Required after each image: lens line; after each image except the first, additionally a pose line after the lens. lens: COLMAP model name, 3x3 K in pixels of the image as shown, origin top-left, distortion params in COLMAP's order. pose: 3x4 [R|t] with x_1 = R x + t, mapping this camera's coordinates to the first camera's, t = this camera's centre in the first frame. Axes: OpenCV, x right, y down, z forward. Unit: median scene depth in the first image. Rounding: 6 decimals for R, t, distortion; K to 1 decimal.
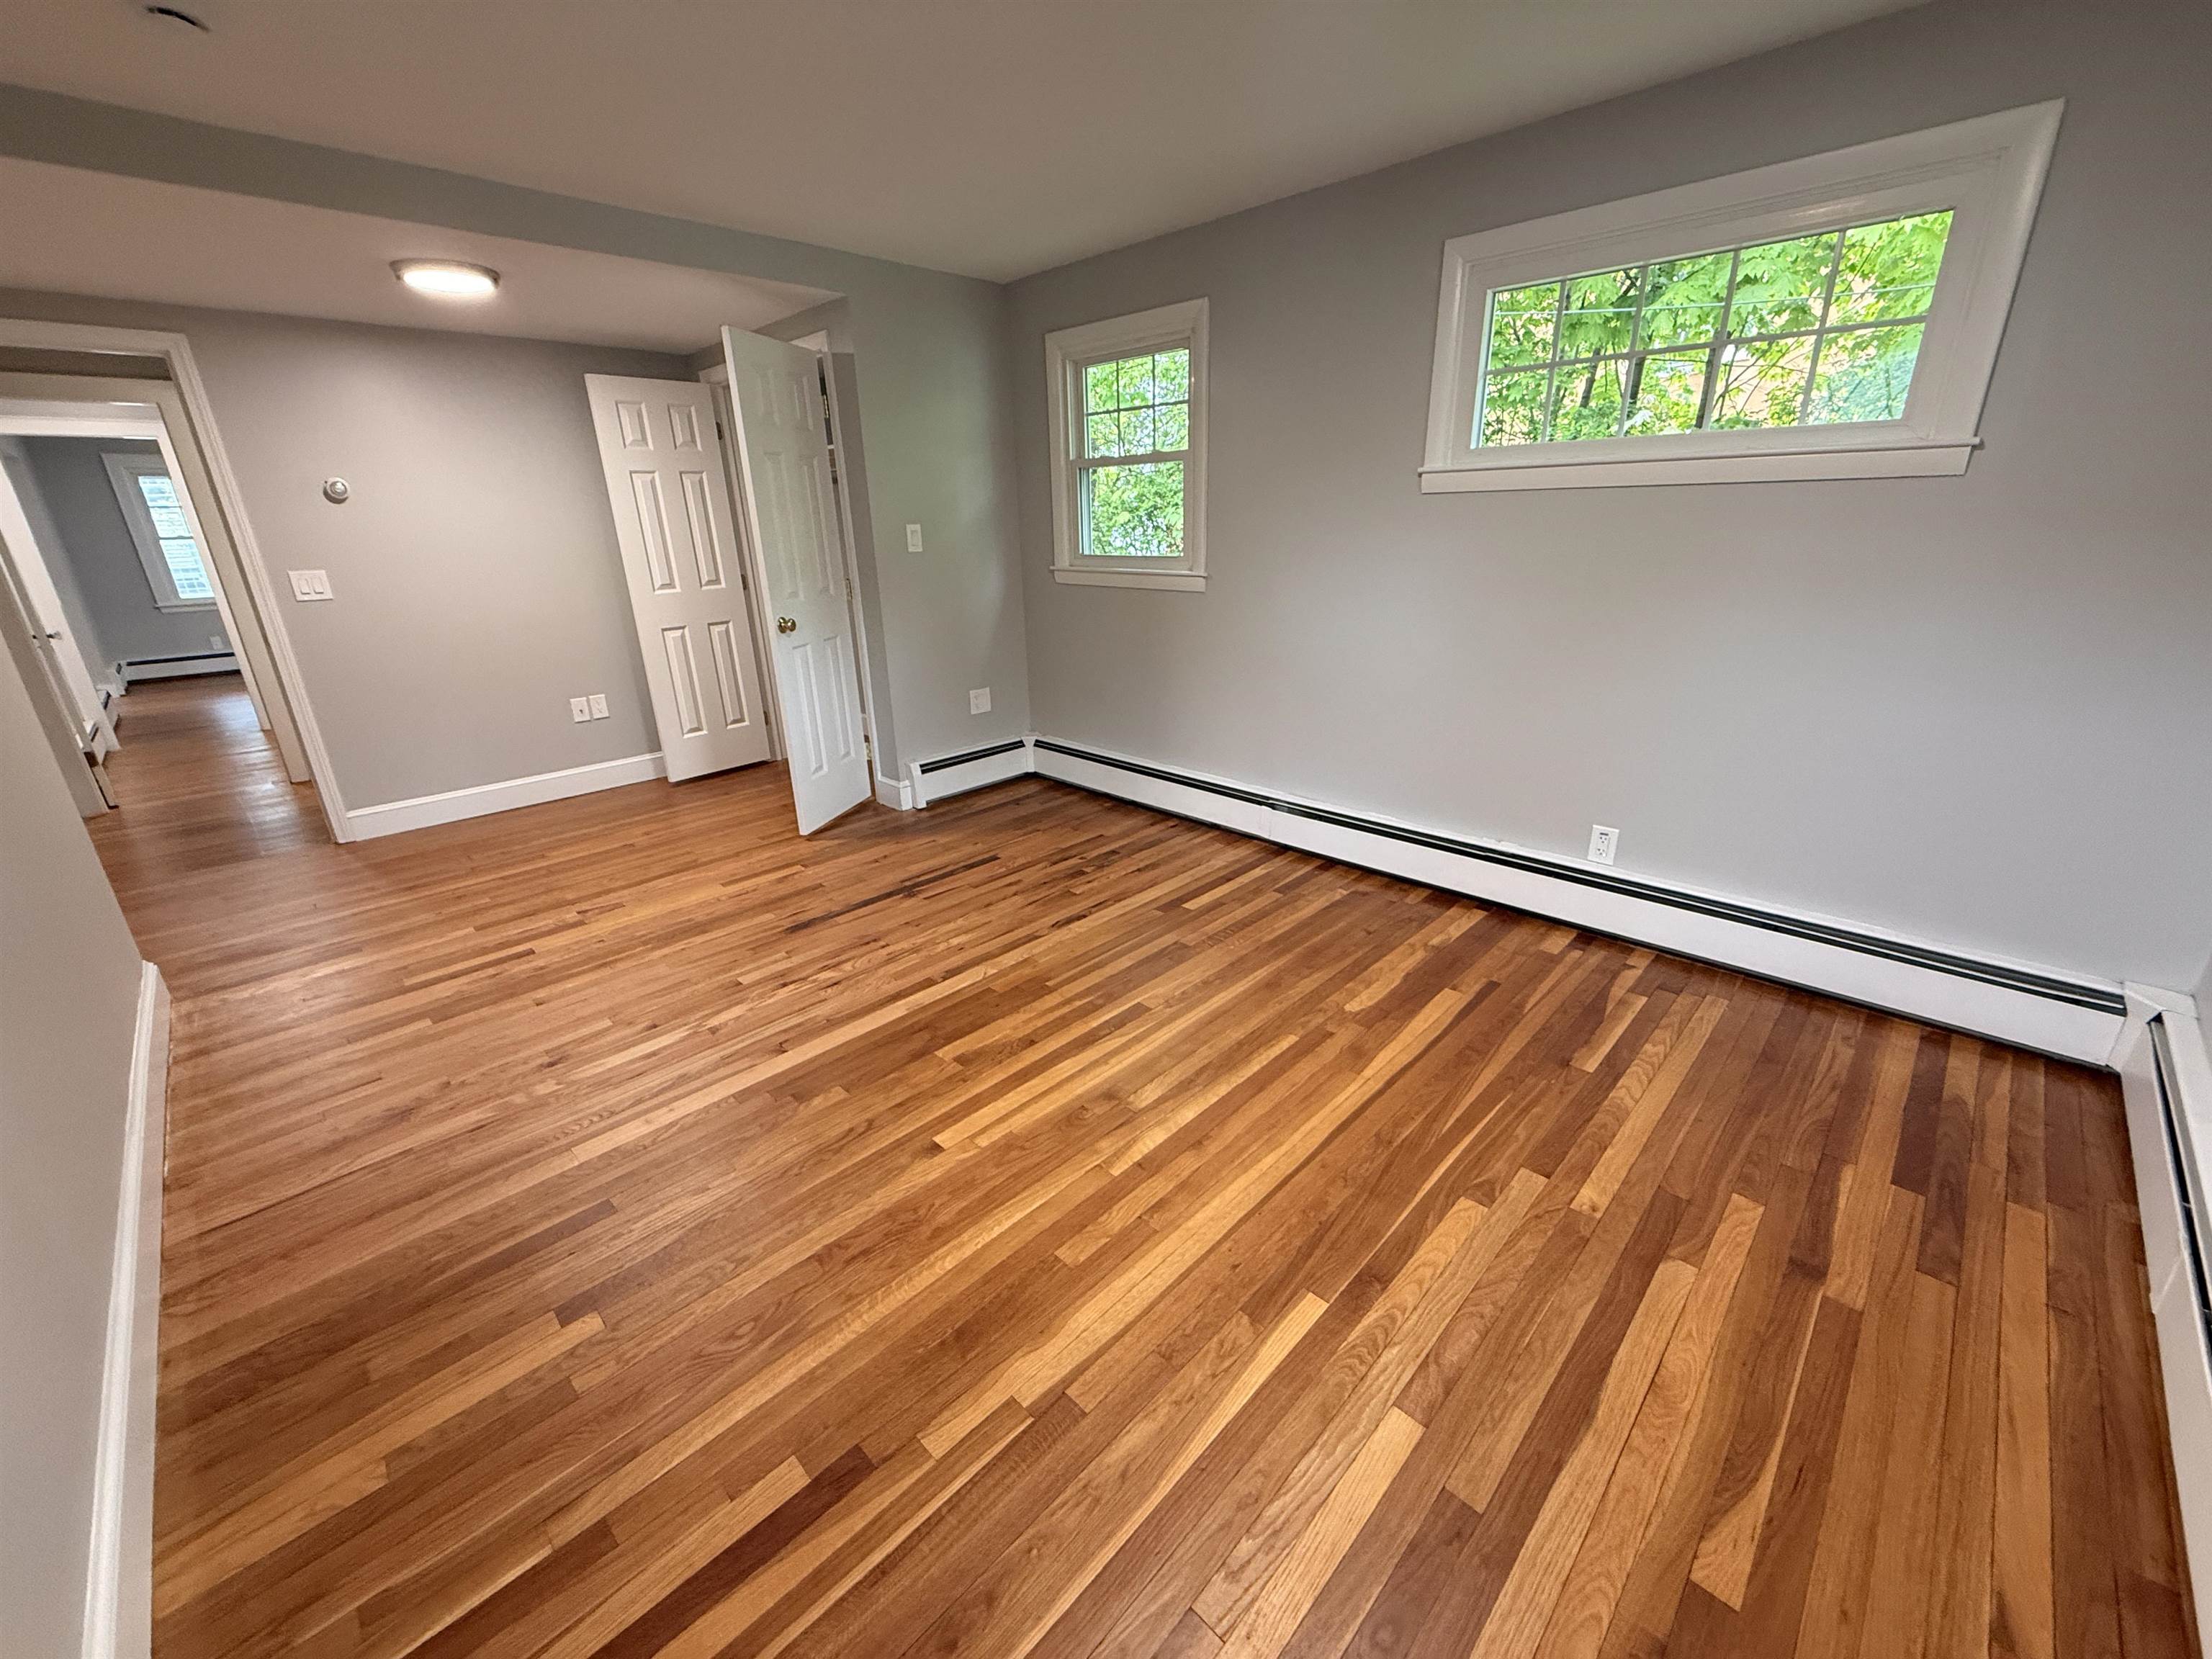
lens RADIAL K [[880.2, 0, 1099.3], [0, 880.2, 833.3], [0, 0, 1]] dist [-0.001392, 0.000542]
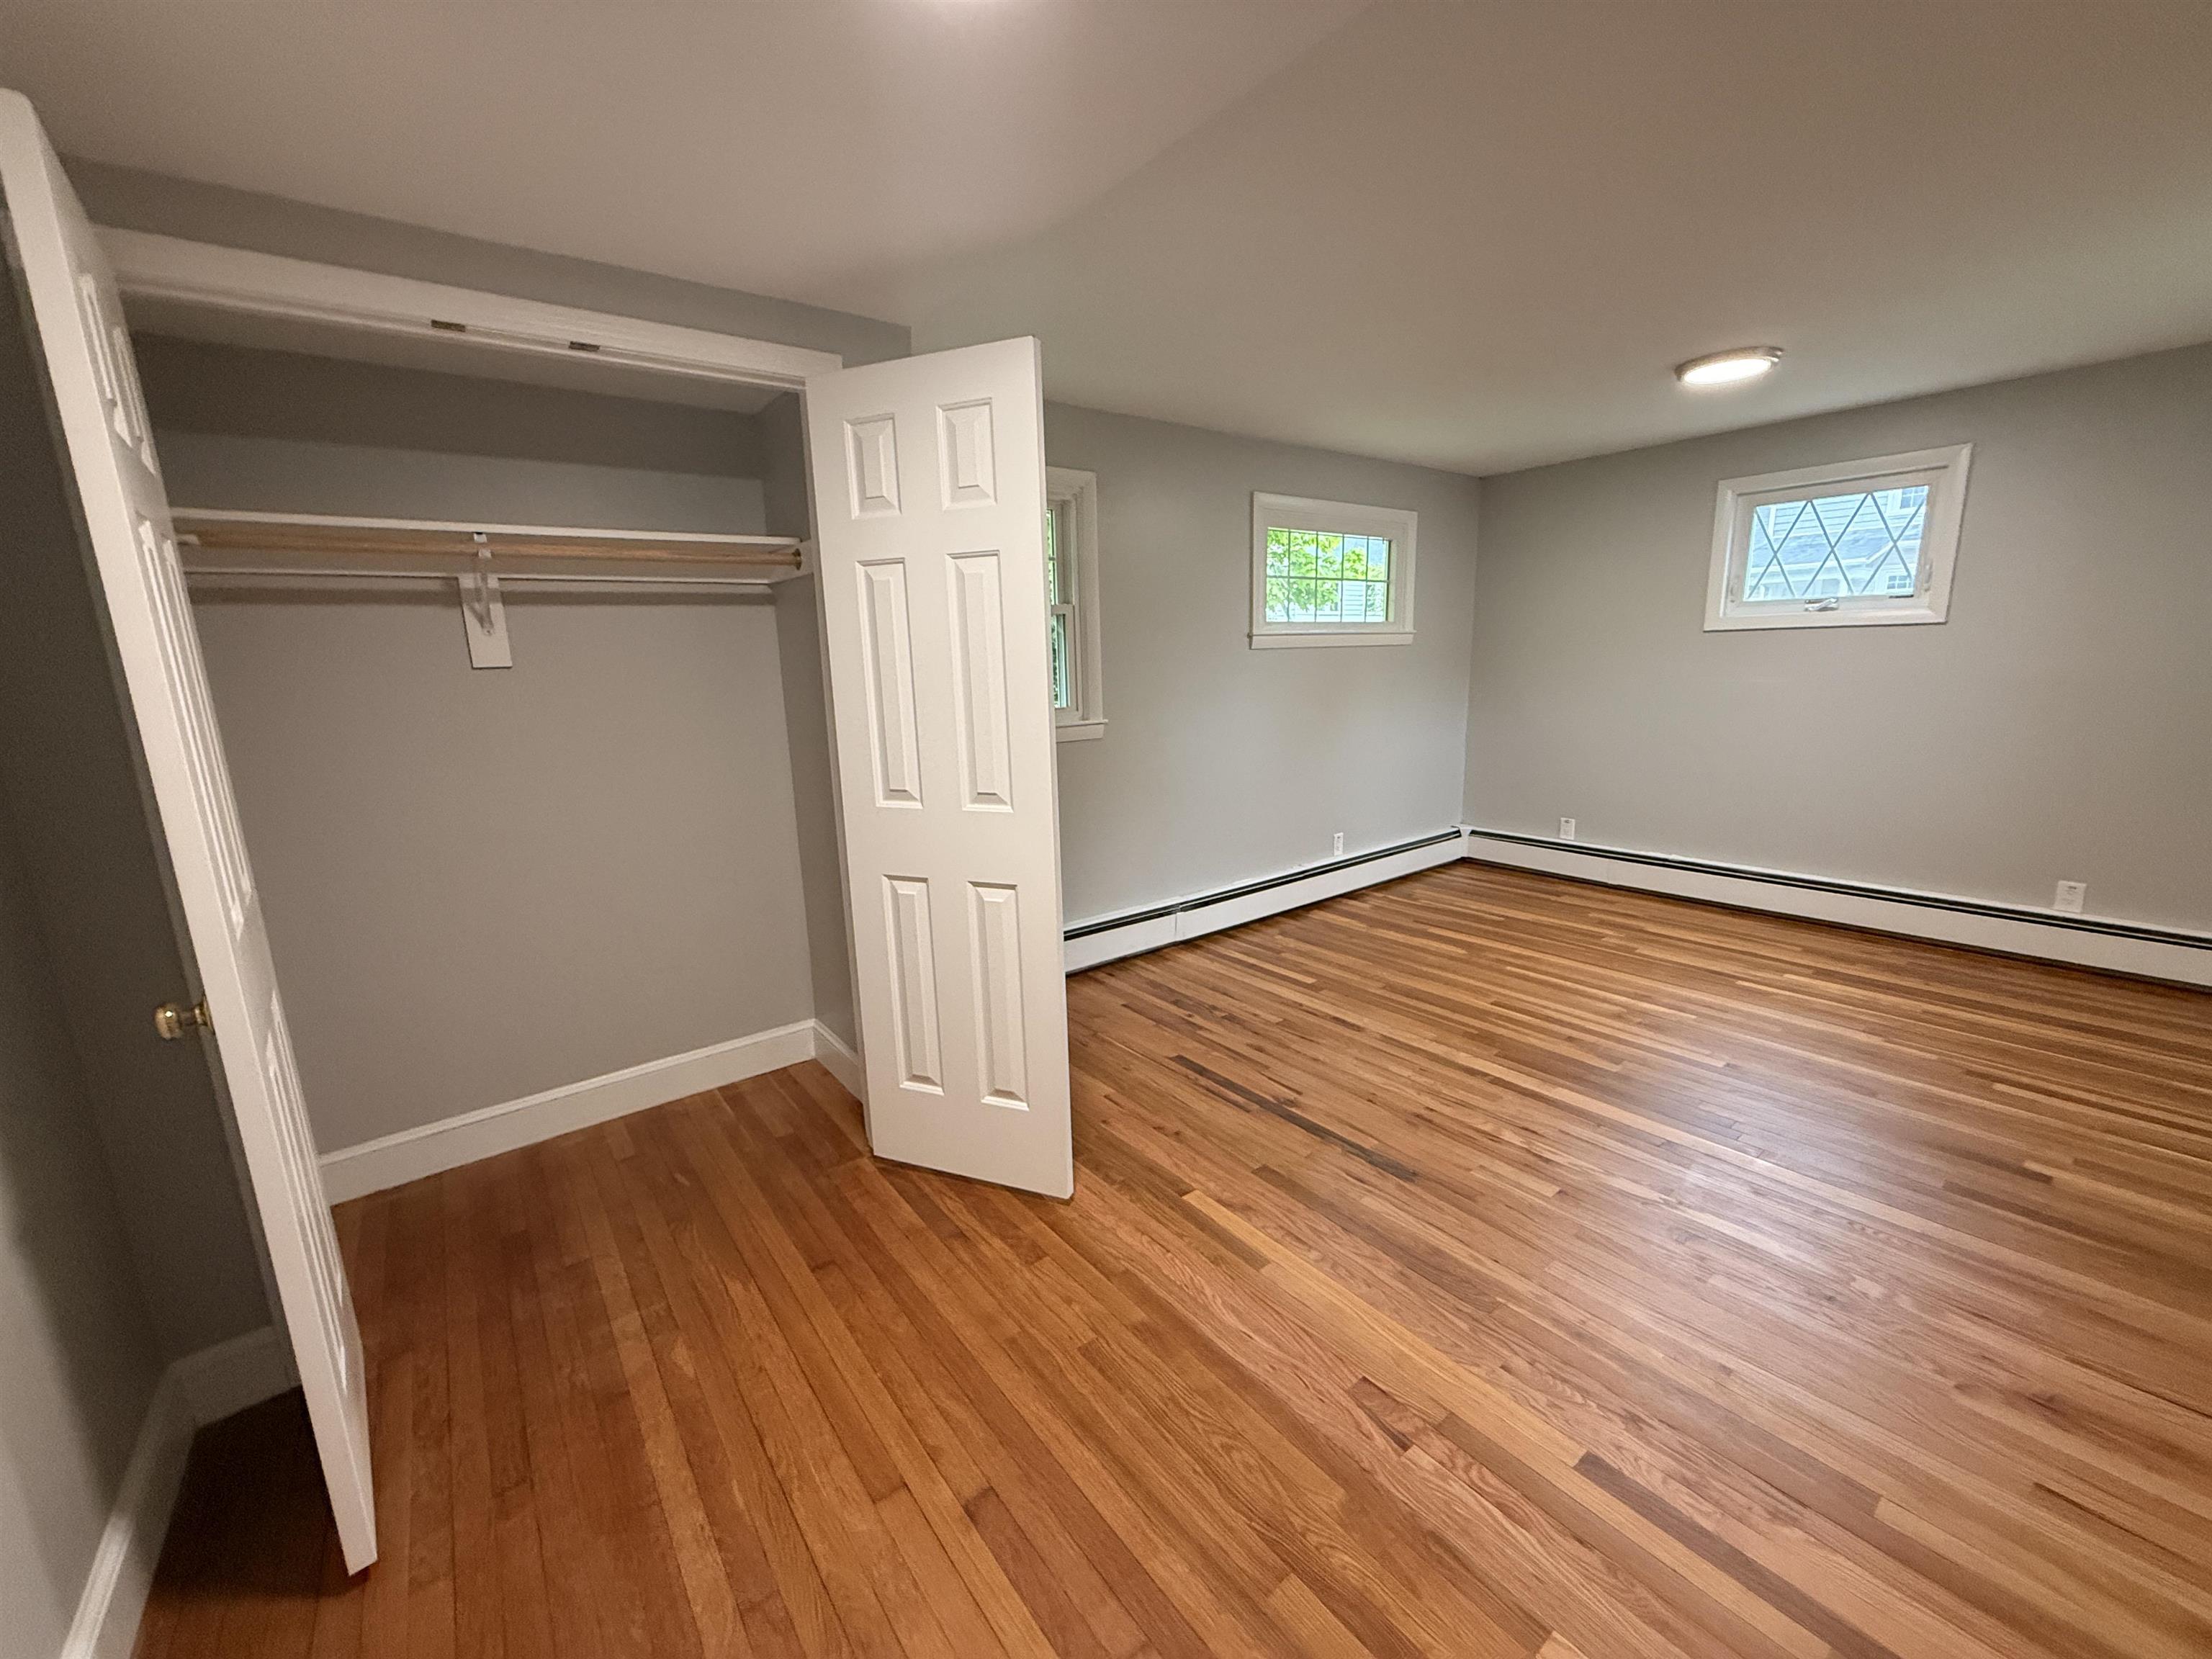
lens RADIAL K [[880.2, 0, 1105.9], [0, 880.2, 823.7], [0, 0, 1]] dist [-0.001392, 0.000542]
pose [[0.131706, -0.169003, 0.976776, -1.166512], [0.362736, 0.925236, 0.111176, -0.379981], [-0.922538, 0.339669, 0.183162, 1.084756]]
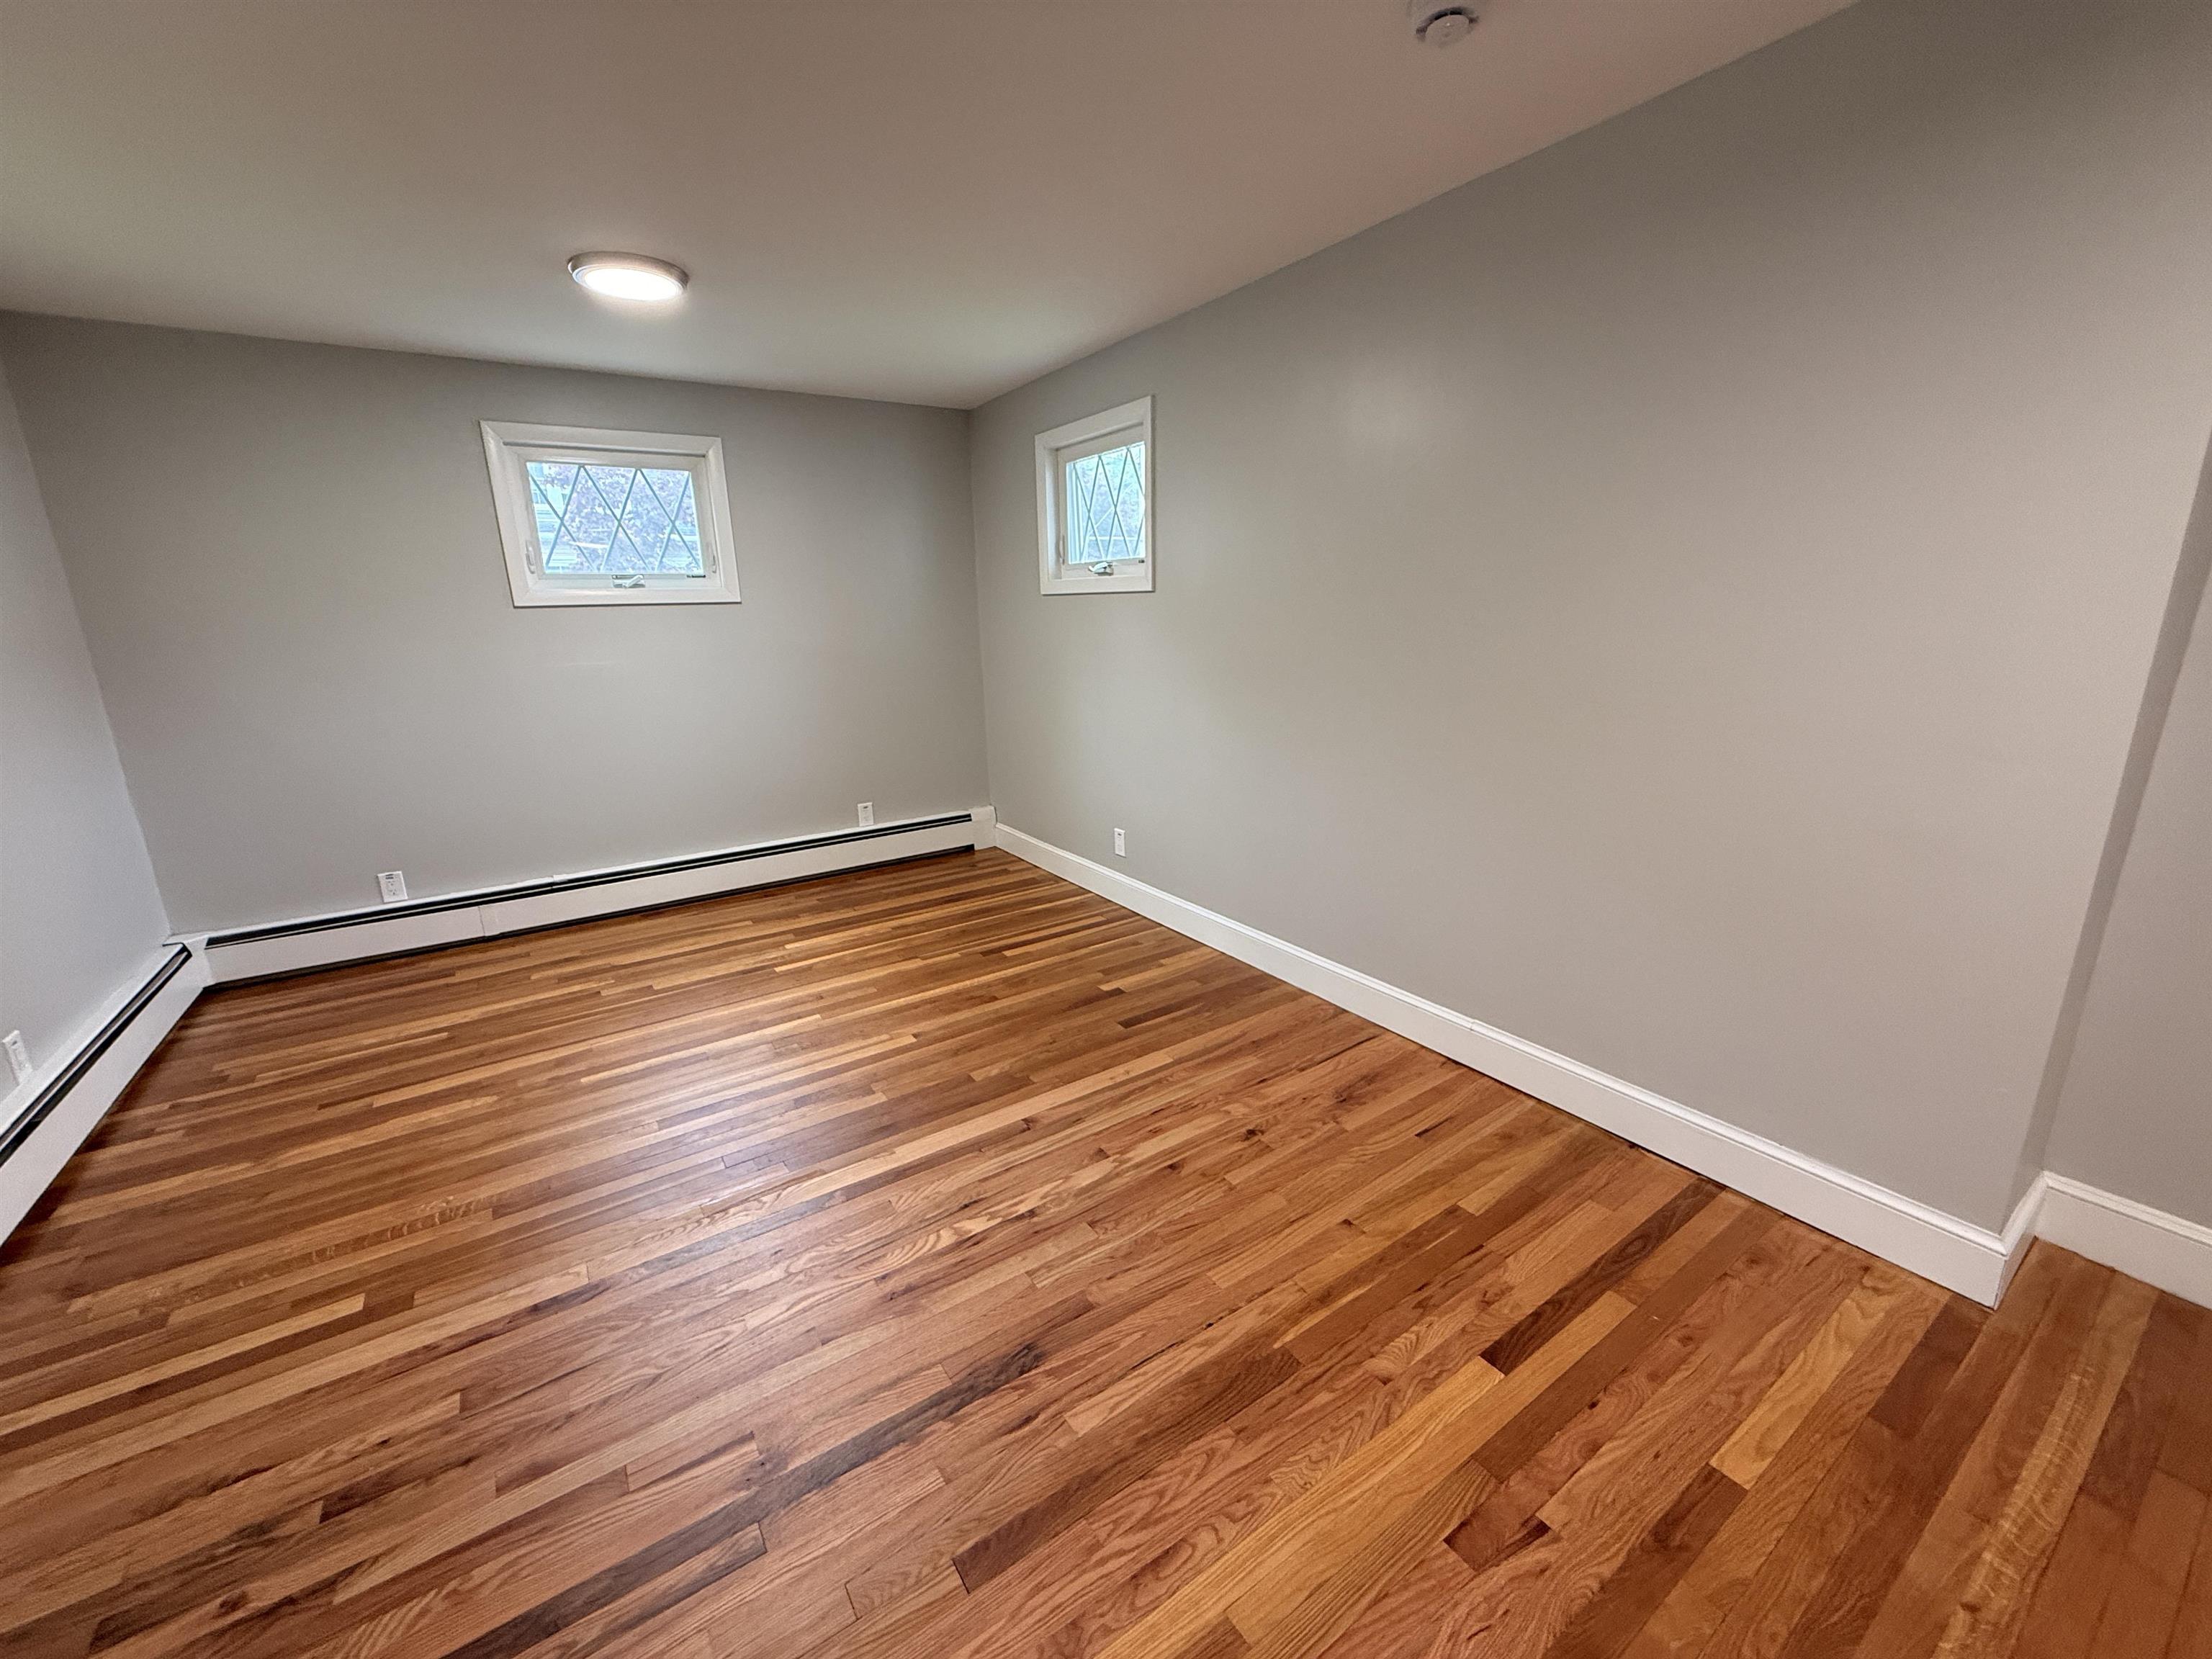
lens RADIAL K [[880.2, 0, 1101.8], [0, 880.2, 821.1], [0, 0, 1]] dist [-0.001392, 0.000542]
pose [[-0.979079, -0.000419, 0.203479, -0.543902], [0.112819, 0.831097, 0.544563, -0.481902], [-0.169339, 0.556127, -0.813663, 1.353369]]
